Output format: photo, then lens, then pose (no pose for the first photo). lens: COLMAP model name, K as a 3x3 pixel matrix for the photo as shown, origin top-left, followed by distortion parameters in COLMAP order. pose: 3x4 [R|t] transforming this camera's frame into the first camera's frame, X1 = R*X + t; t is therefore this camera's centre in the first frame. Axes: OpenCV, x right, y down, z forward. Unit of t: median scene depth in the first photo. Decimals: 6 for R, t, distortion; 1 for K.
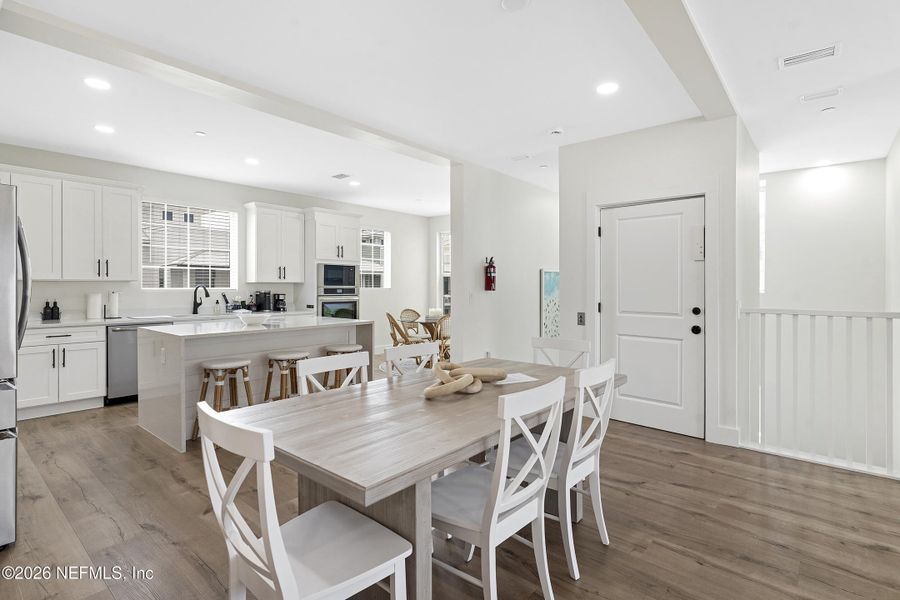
lens RADIAL K [[443.8, 0, 450.8], [0, 443.8, 298.7], [0, 0, 1]] dist [0.004449, 0.000784]
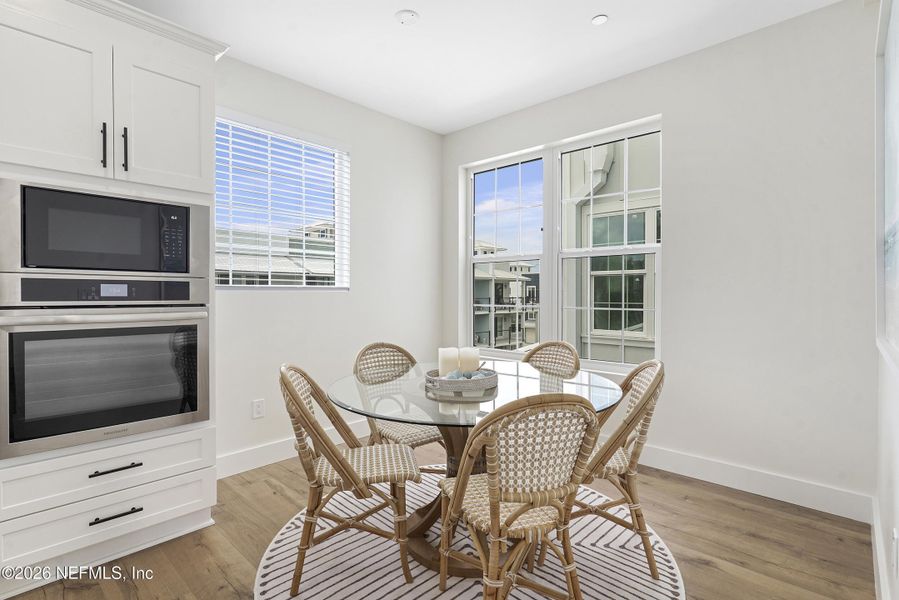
lens RADIAL K [[443.3, 0, 450.3], [0, 443.3, 298.7], [0, 0, 1]] dist [0.004449, 0.000784]
pose [[0.999099, 0.000285, -0.042440, -0.032291], [-0.000961, 0.999873, -0.015914, -0.009061], [0.042430, 0.015941, 0.998972, 0.818738]]
